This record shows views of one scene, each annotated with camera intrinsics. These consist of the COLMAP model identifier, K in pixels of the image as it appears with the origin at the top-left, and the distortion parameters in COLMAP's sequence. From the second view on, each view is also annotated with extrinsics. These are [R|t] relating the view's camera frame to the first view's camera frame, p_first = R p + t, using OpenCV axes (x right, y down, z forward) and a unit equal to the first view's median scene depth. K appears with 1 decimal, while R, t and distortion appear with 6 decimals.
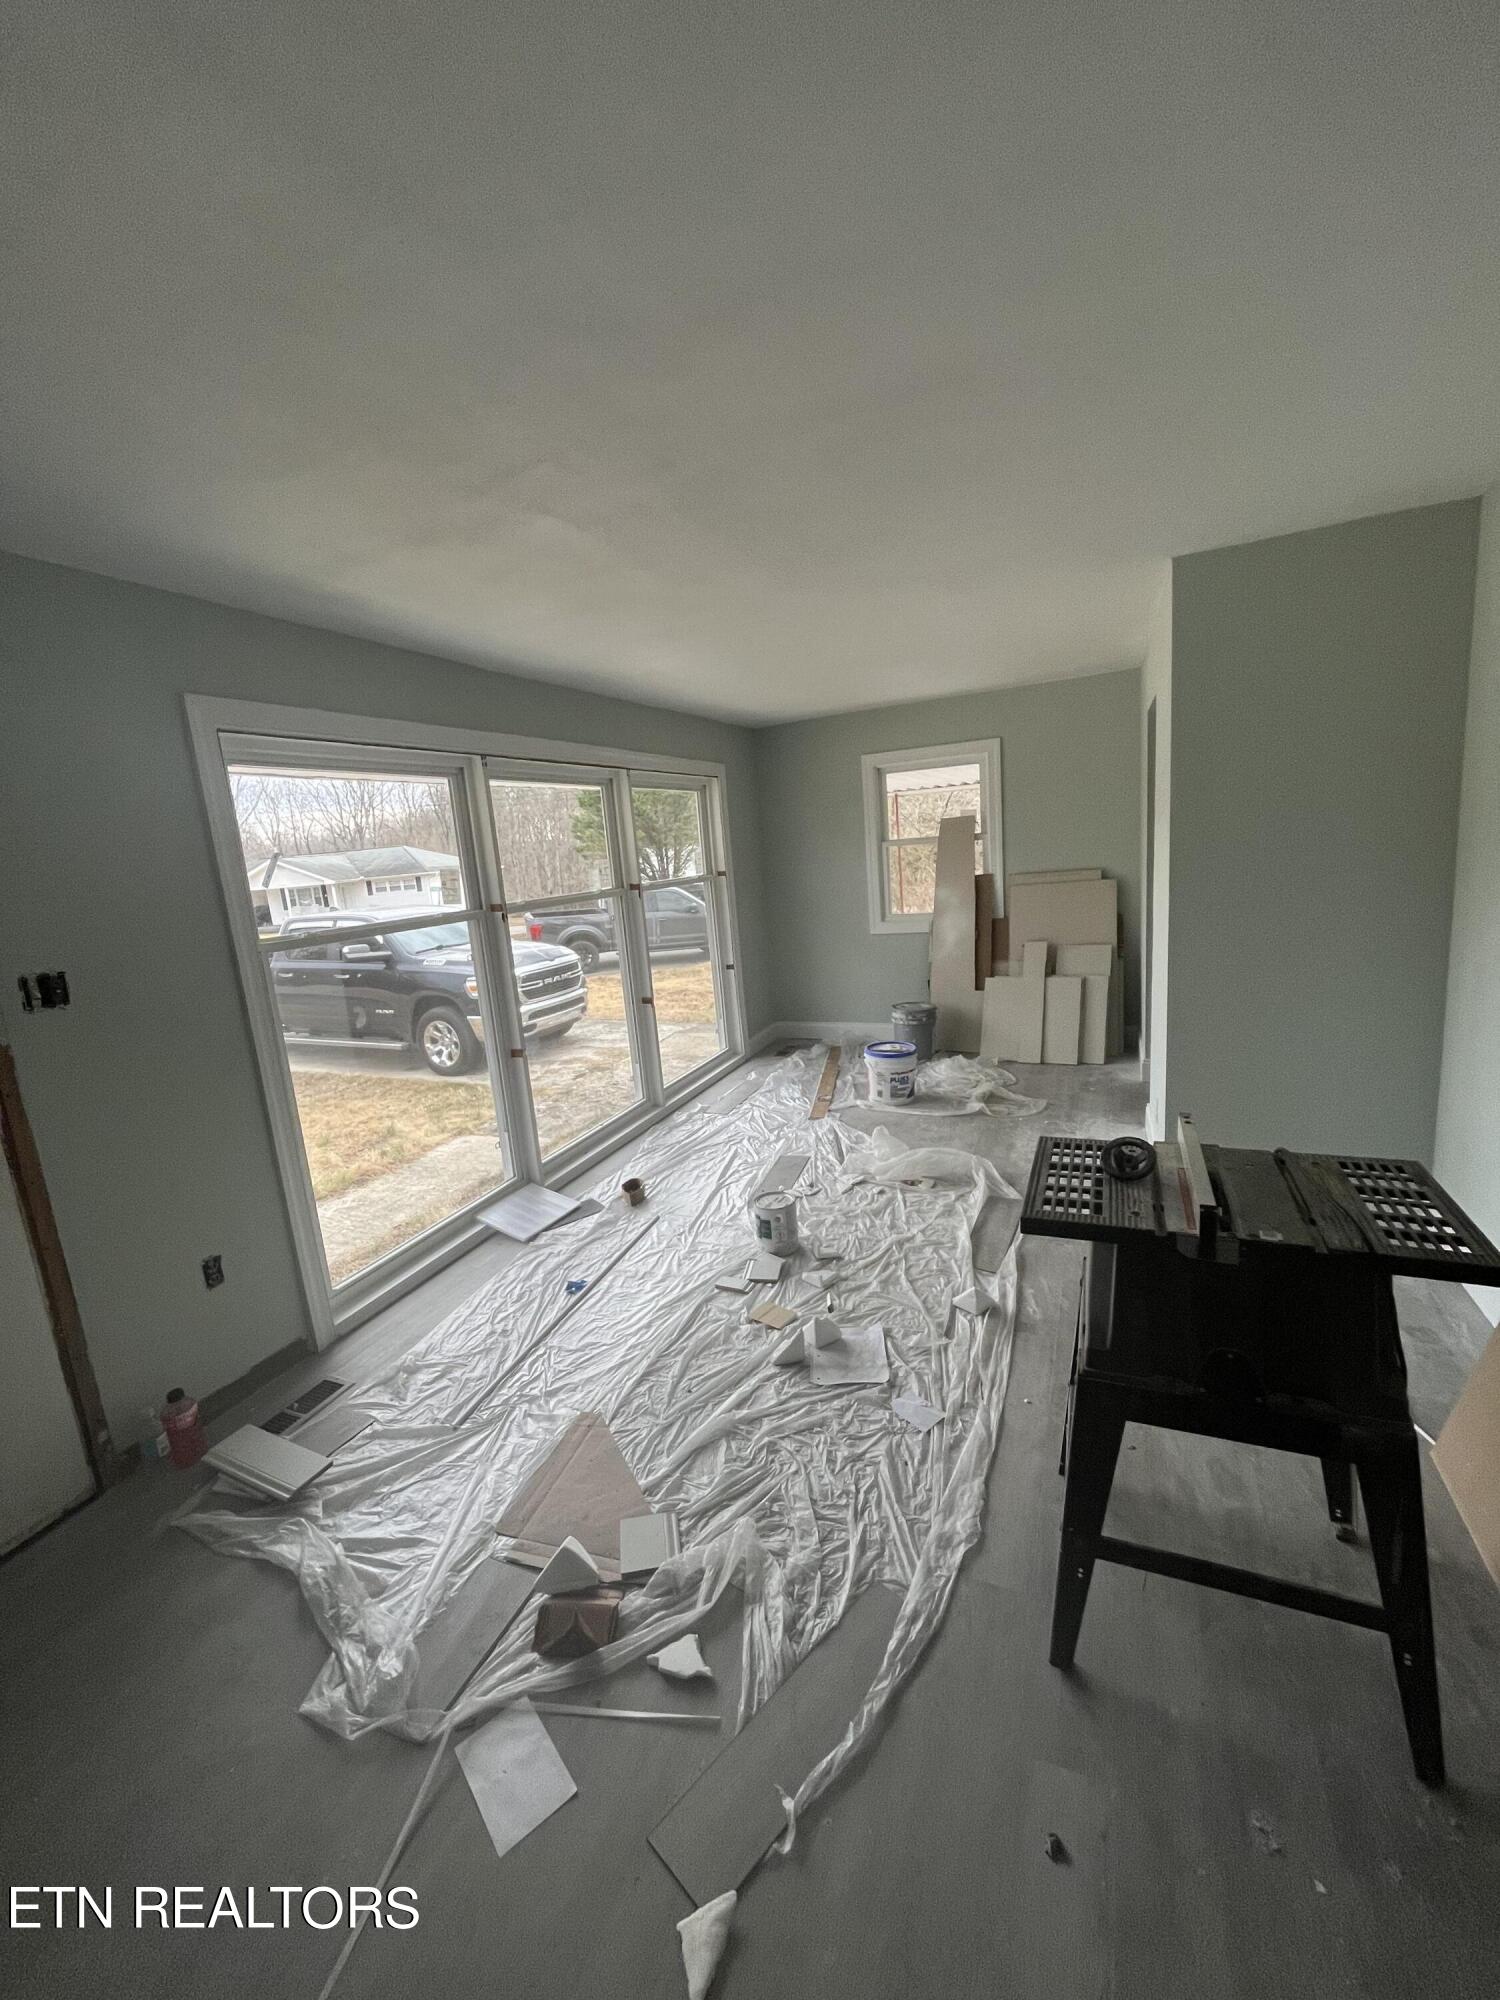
lens RADIAL K [[806.2, 0, 746.4], [0, 806.2, 1001.6], [0, 0, 1]] dist [-0.002240, -0.000193]
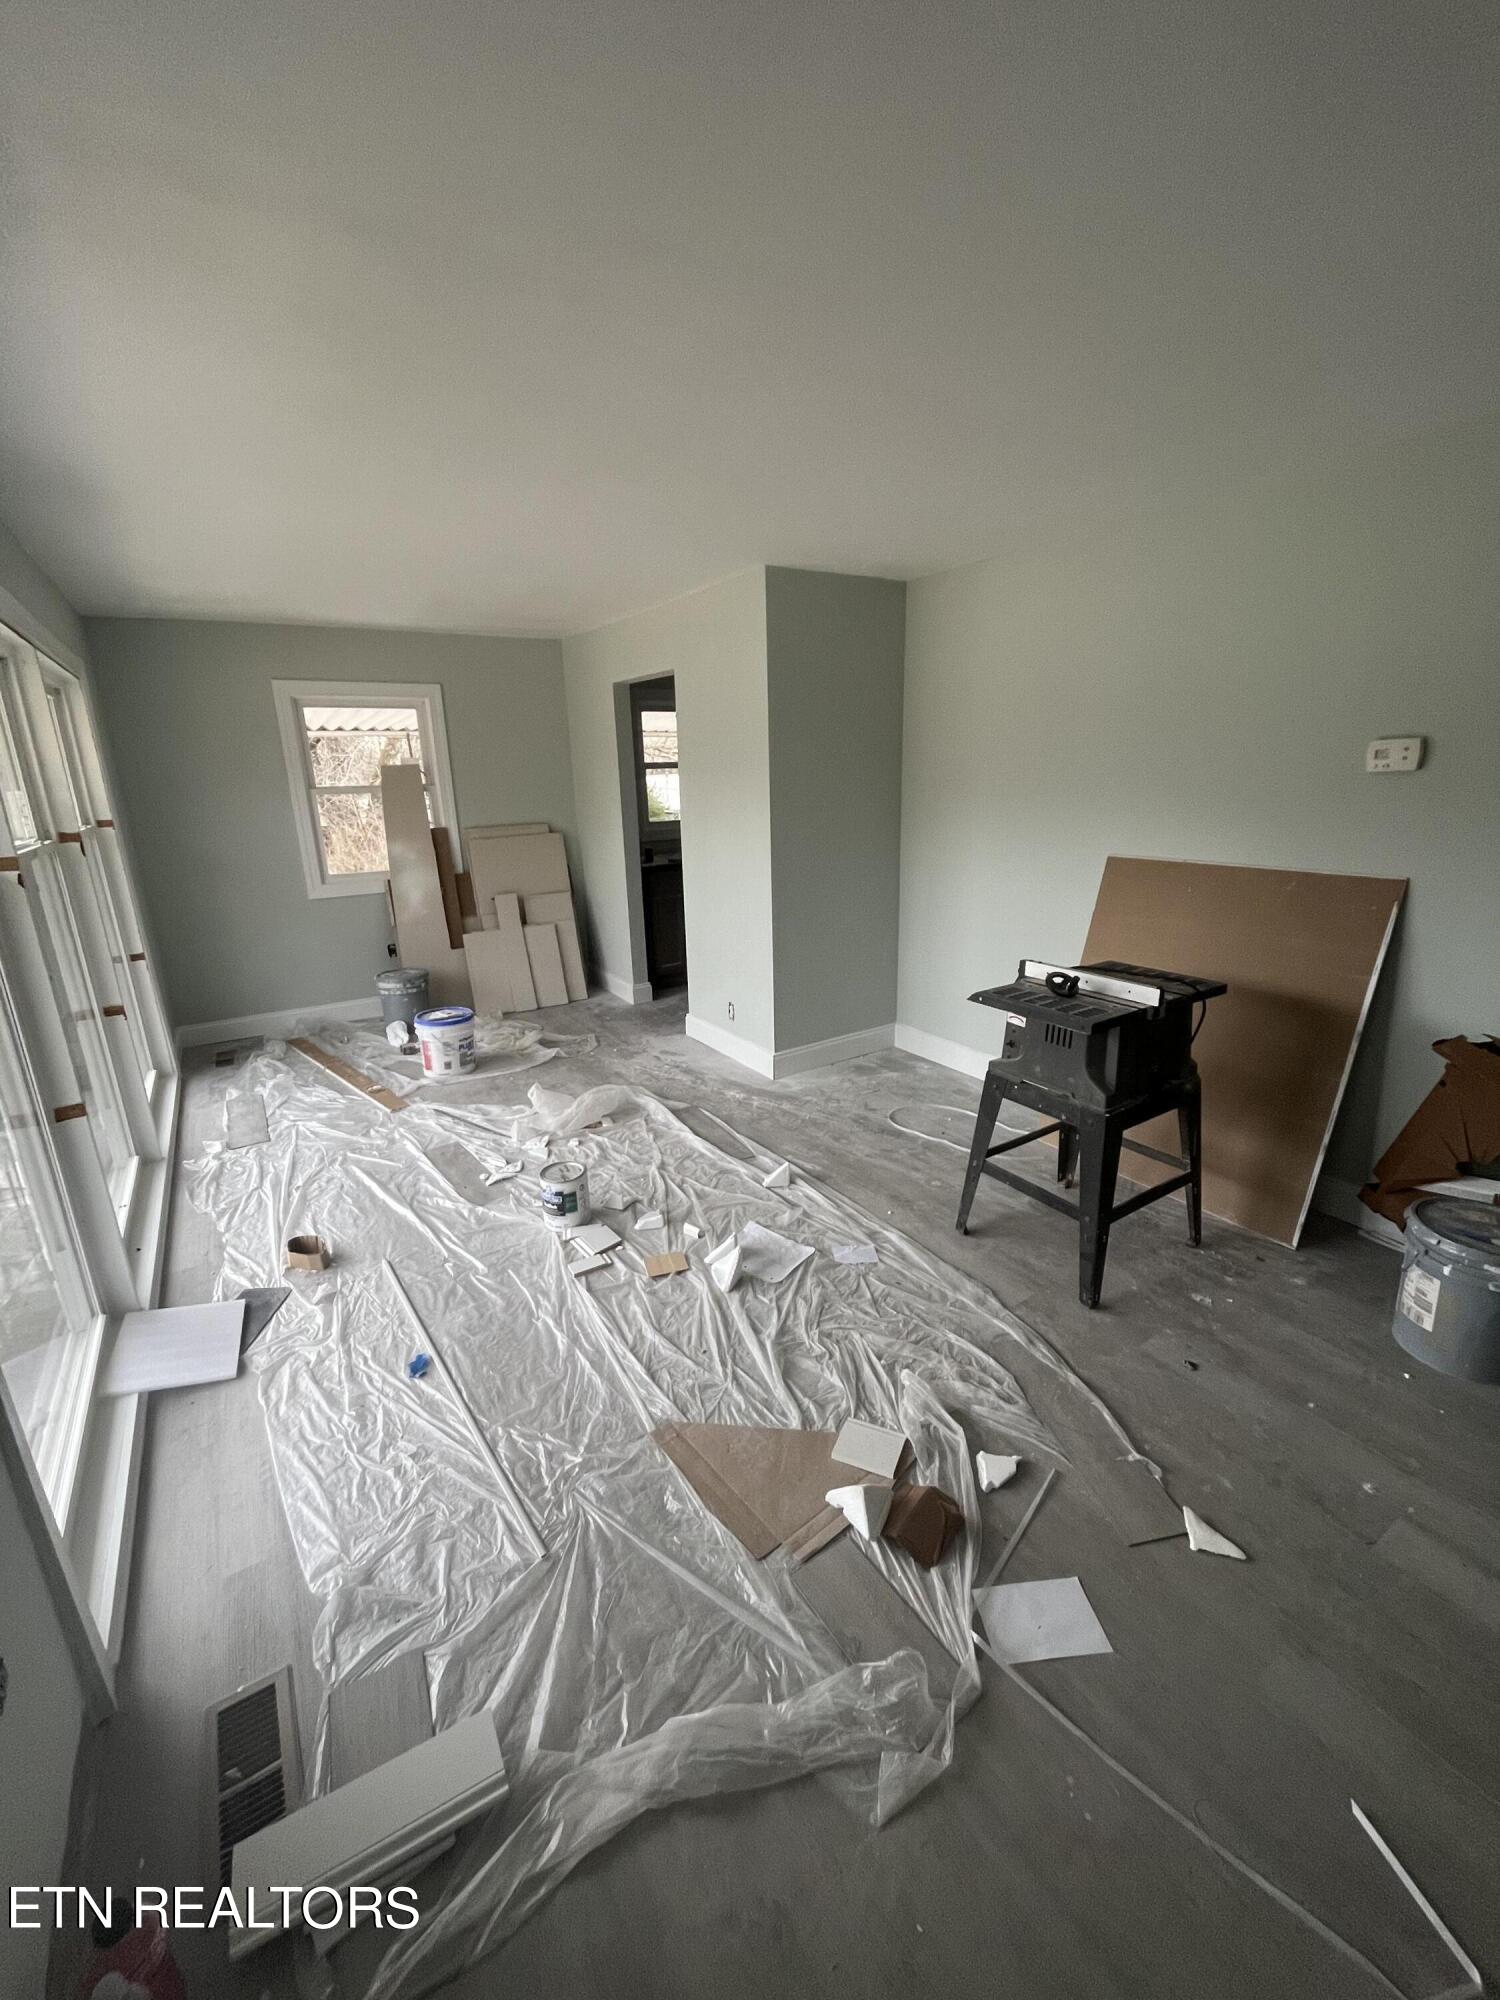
lens RADIAL K [[806.2, 0, 741.9], [0, 806.2, 998.7], [0, 0, 1]] dist [-0.002240, -0.000193]
pose [[0.554499, -0.162961, 0.816073, -0.384900], [0.137483, 0.985103, 0.103298, -0.008751], [-0.820749, 0.054918, 0.568643, 0.205764]]
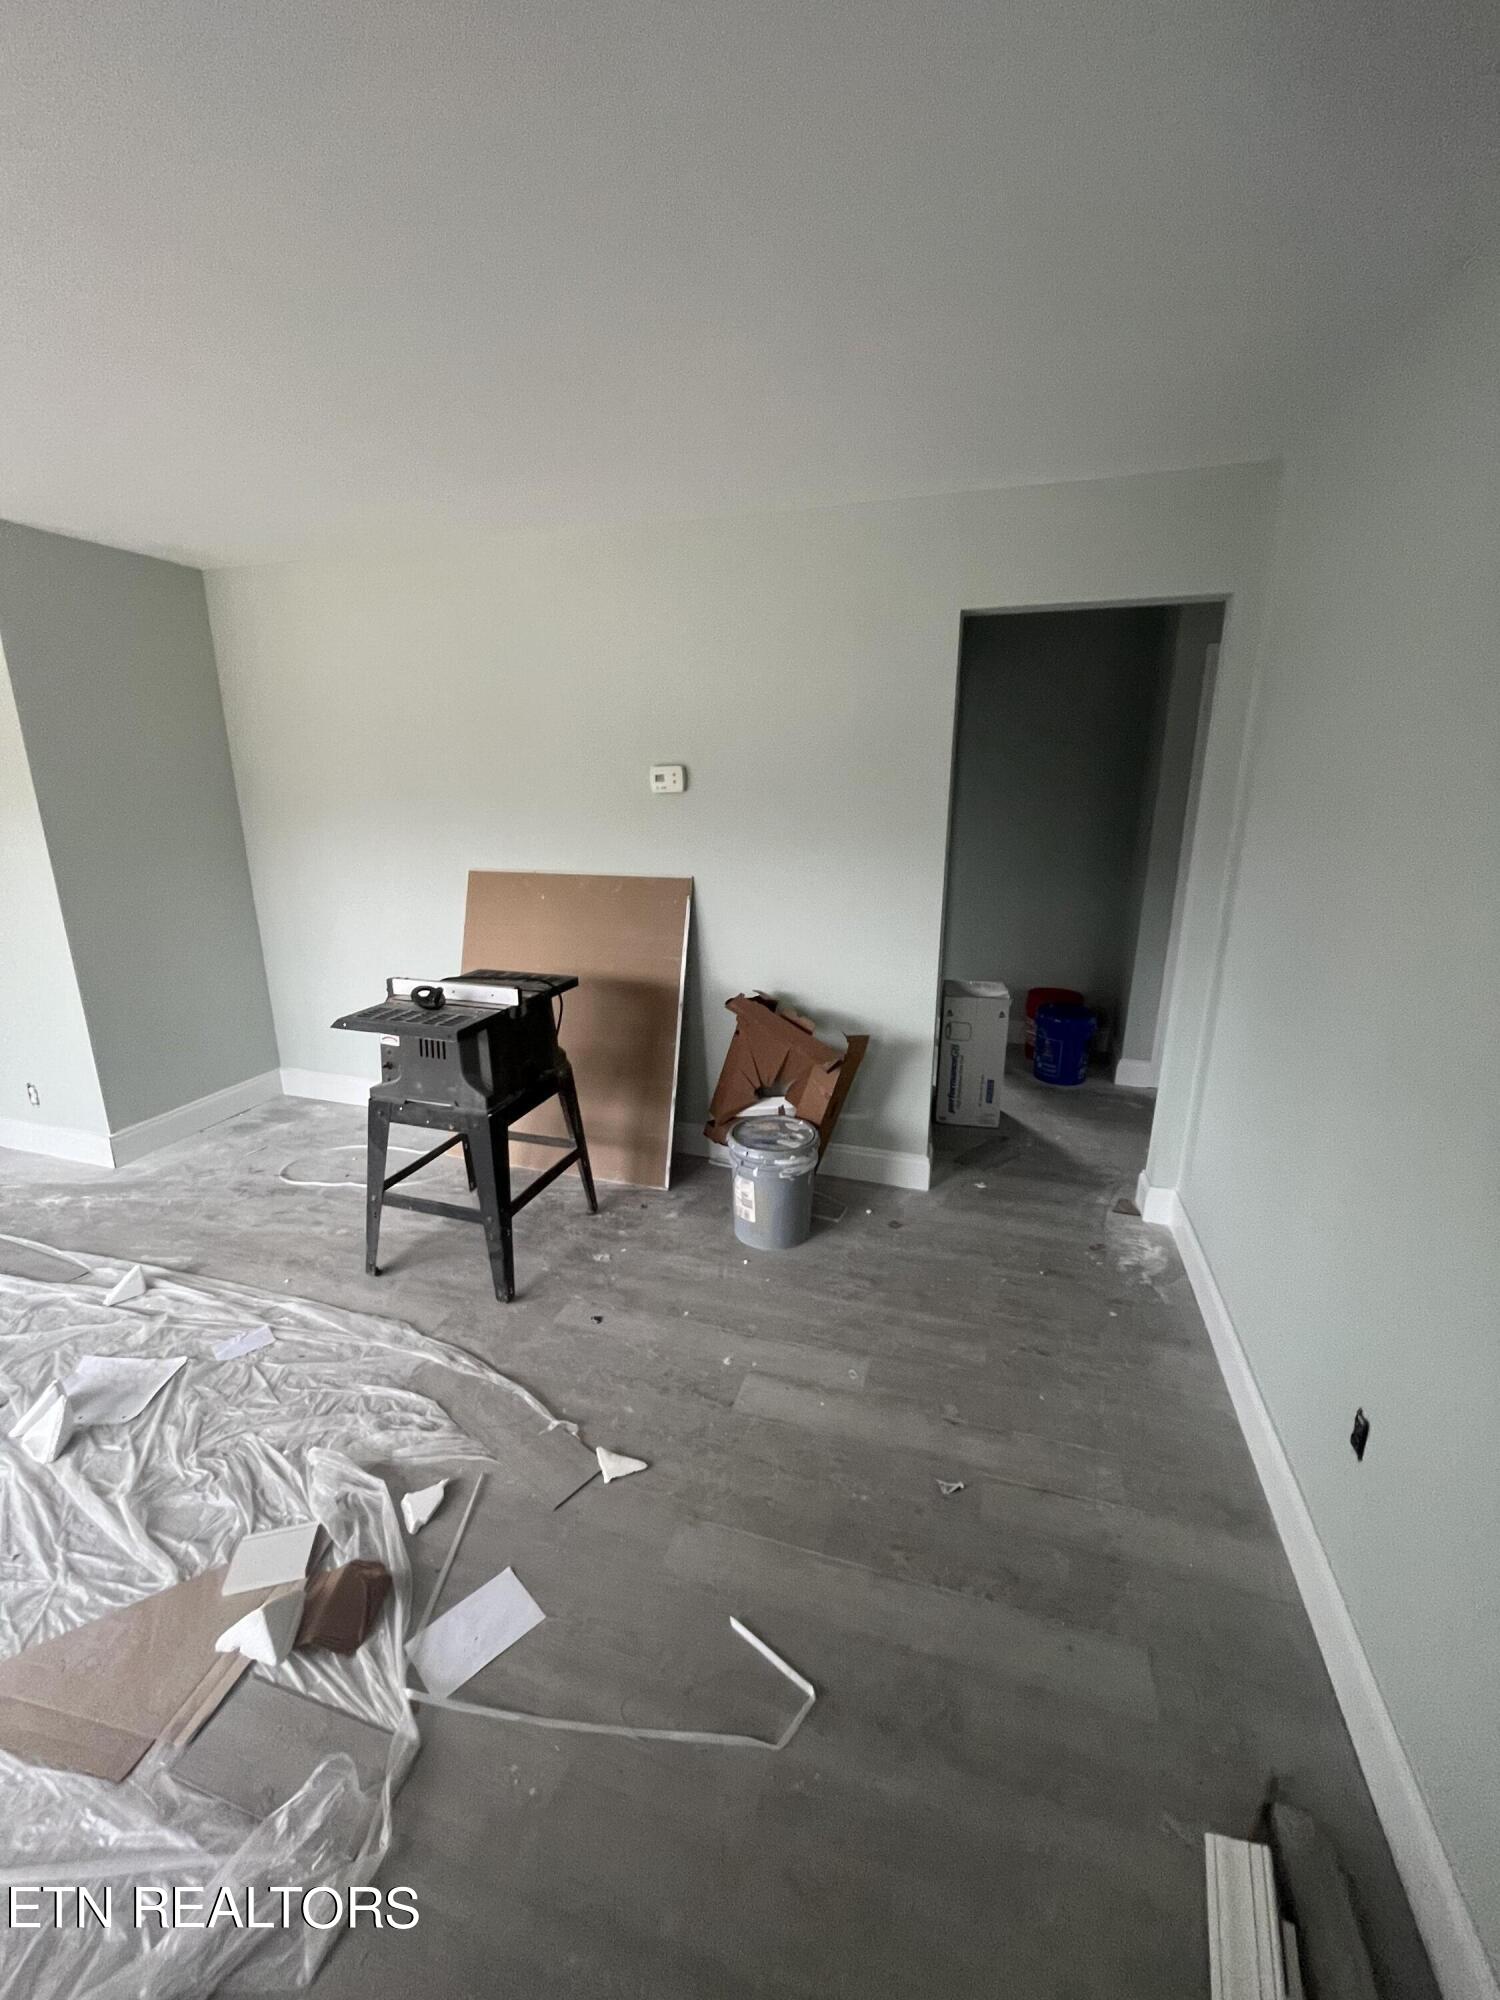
lens RADIAL K [[806.2, 0, 743.7], [0, 806.2, 998.7], [0, 0, 1]] dist [-0.002240, -0.000193]
pose [[-0.108375, -0.176446, 0.978326, -0.375817], [0.194347, 0.961372, 0.194917, 0.003175], [-0.974928, 0.211259, -0.069897, 0.169465]]
